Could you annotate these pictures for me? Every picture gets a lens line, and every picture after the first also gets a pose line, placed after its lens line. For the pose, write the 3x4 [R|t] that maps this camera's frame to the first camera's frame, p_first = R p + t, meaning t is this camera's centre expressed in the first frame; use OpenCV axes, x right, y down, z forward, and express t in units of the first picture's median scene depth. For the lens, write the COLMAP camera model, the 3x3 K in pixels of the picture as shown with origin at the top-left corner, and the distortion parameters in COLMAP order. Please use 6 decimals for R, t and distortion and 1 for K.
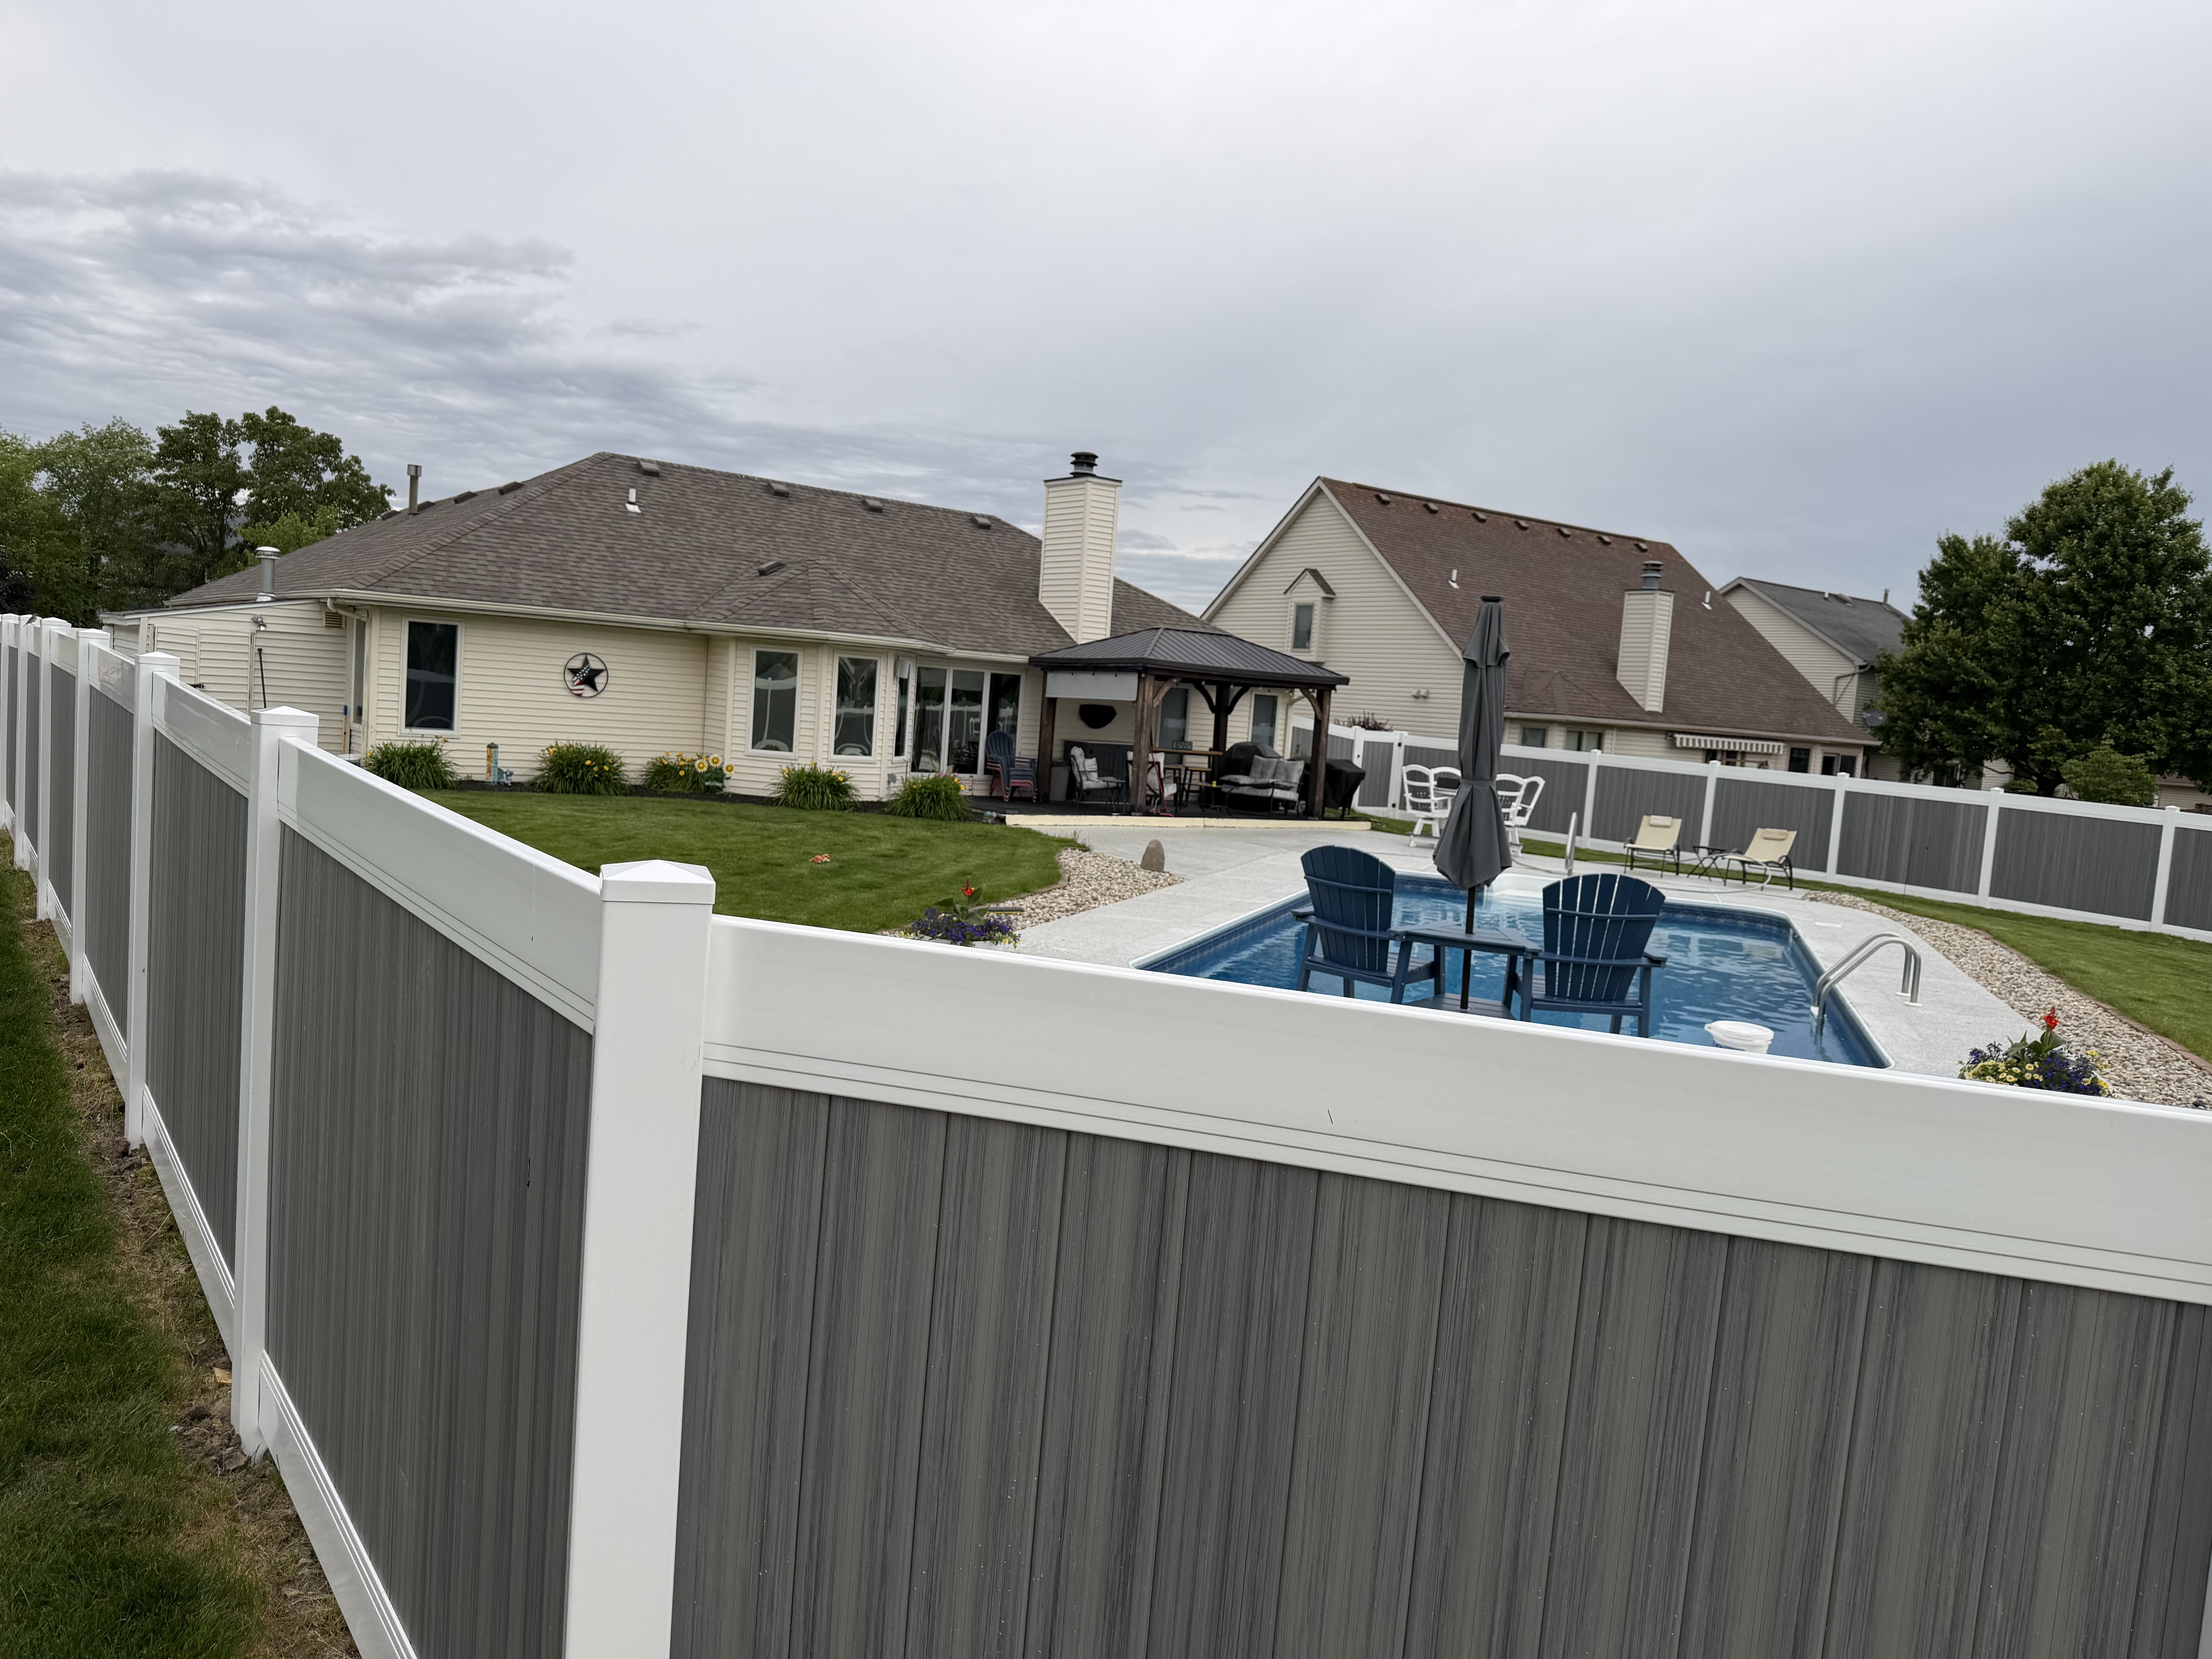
lens RADIAL K [[1571.2, 0, 1106.0], [0, 1571.2, 829.5], [0, 0, 1]] dist [0.064947, -0.112904]
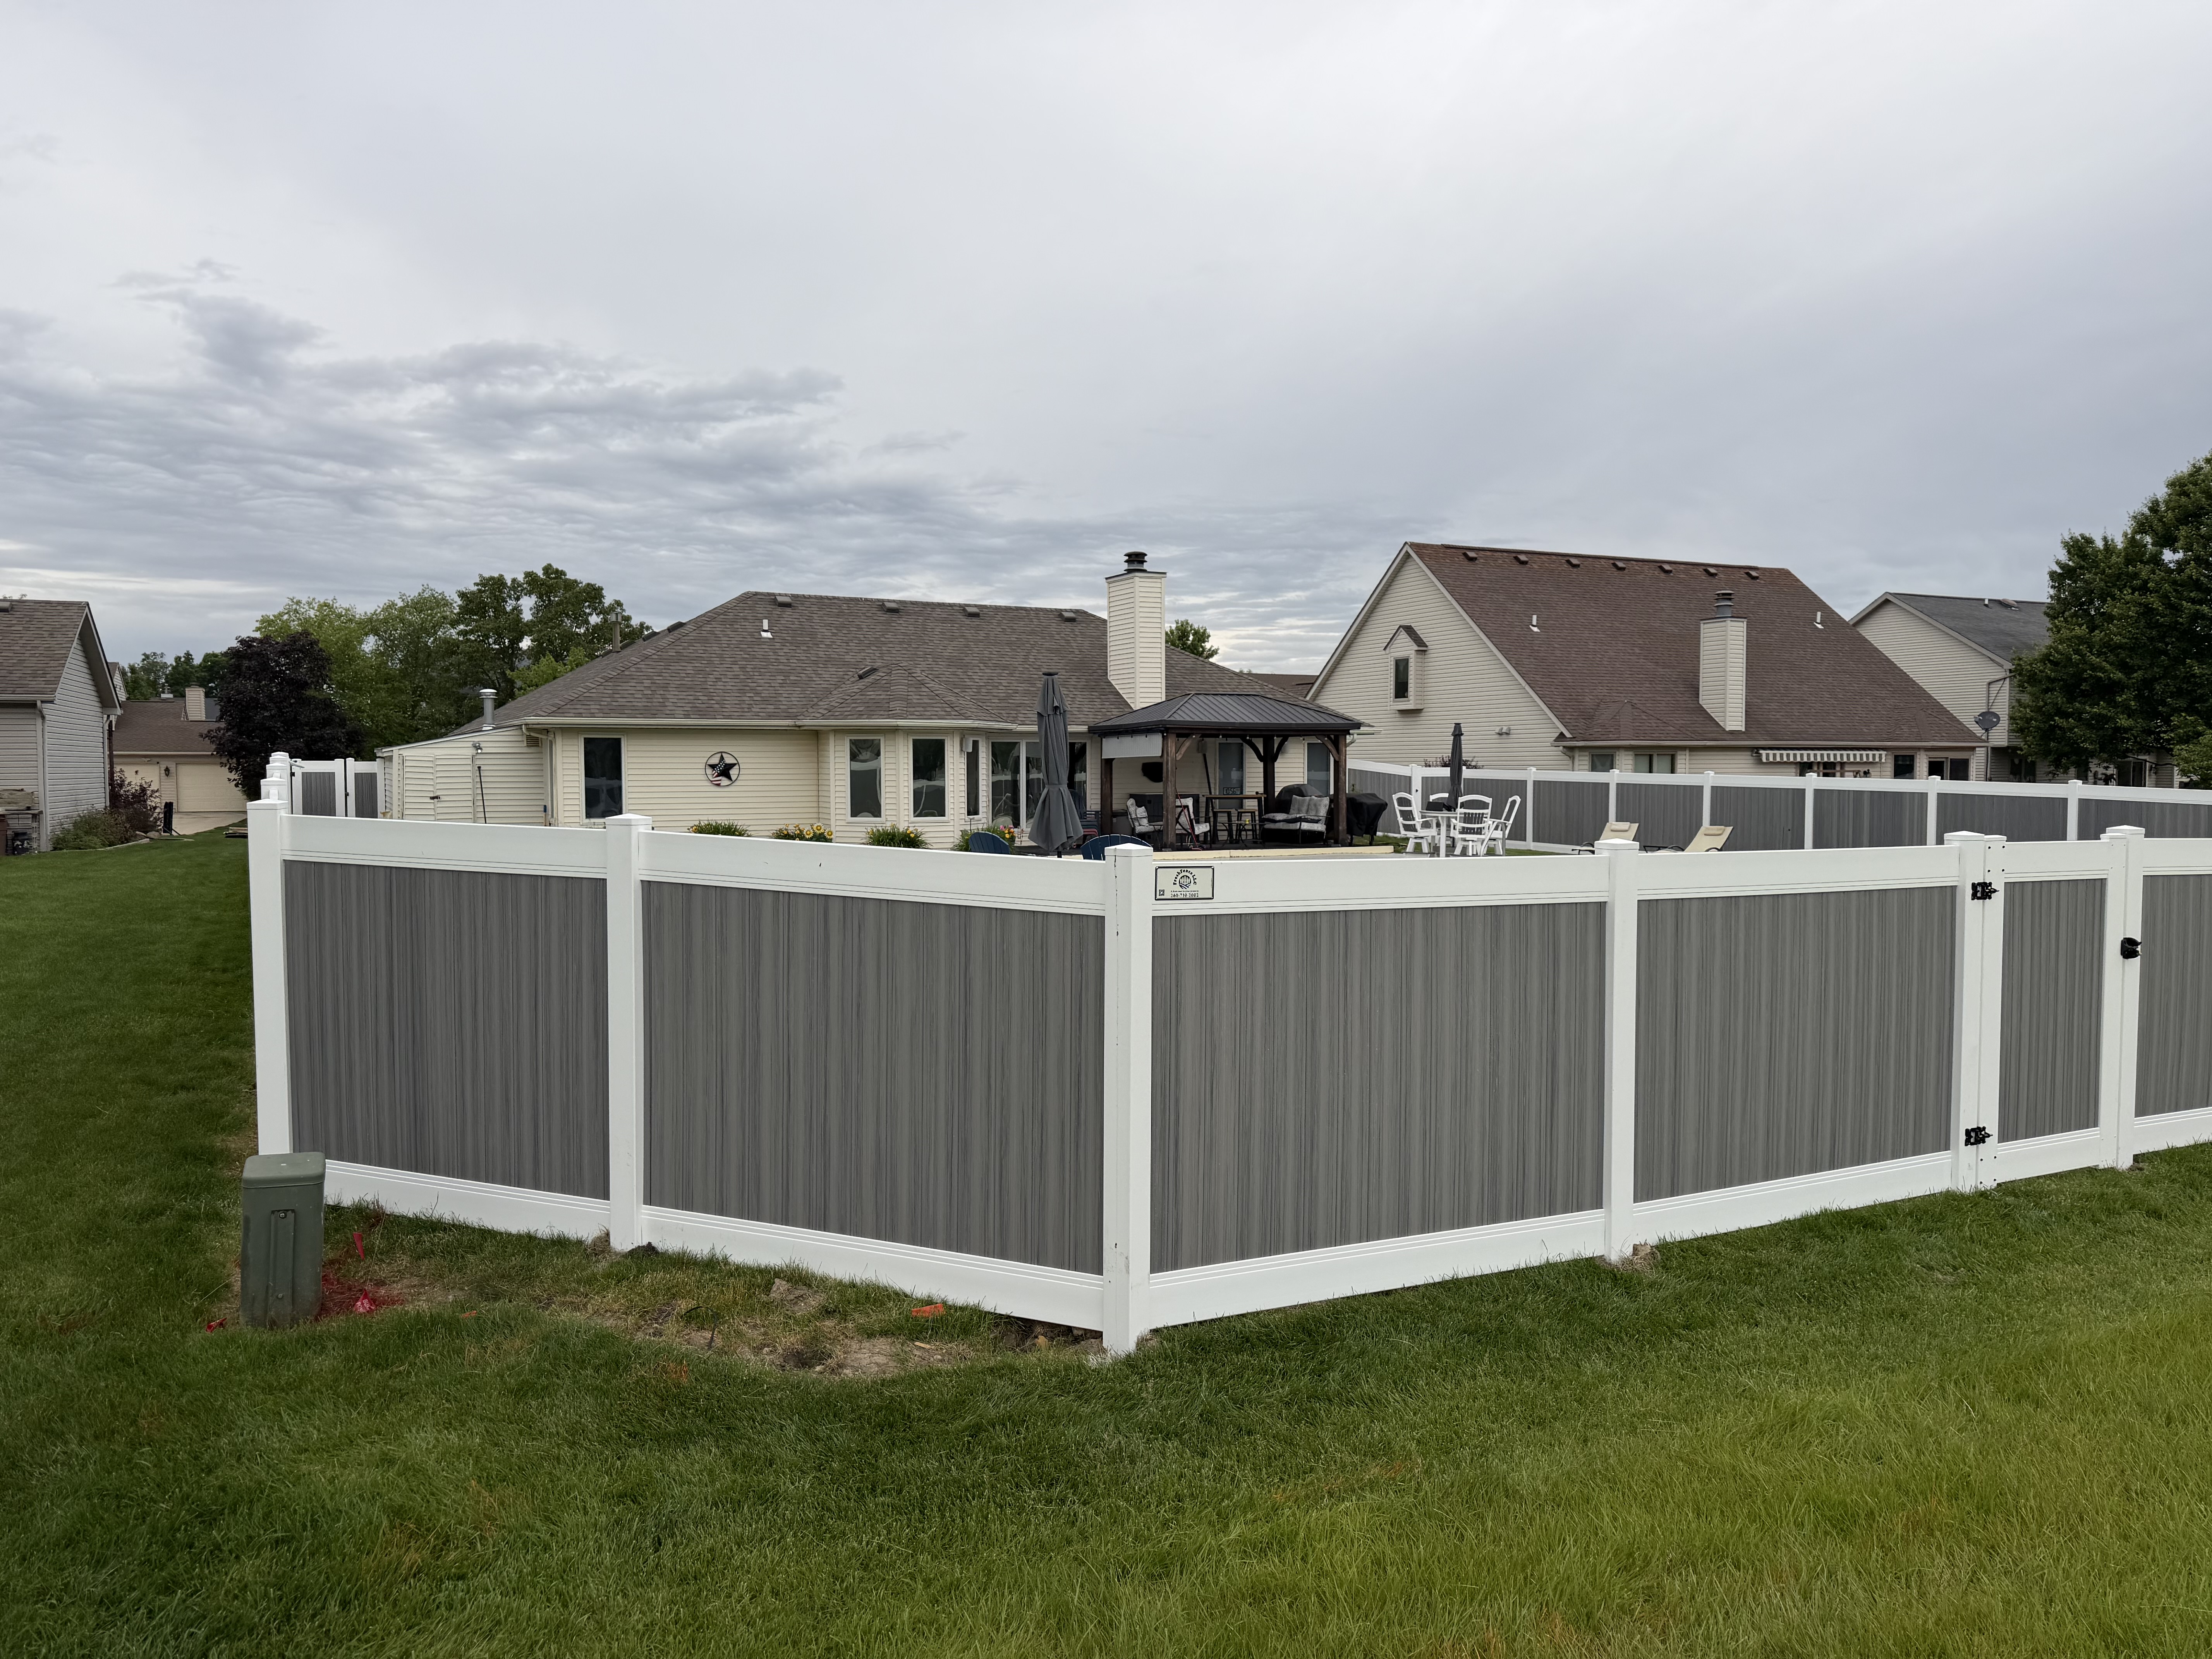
lens RADIAL K [[1571.2, 0, 1106.0], [0, 1571.2, 829.5], [0, 0, 1]] dist [0.064947, -0.112904]
pose [[0.983096, -0.067963, -0.170010, 0.138707], [0.060150, 0.996901, -0.050699, 0.025518], [0.172928, 0.039615, 0.984137, -0.147849]]
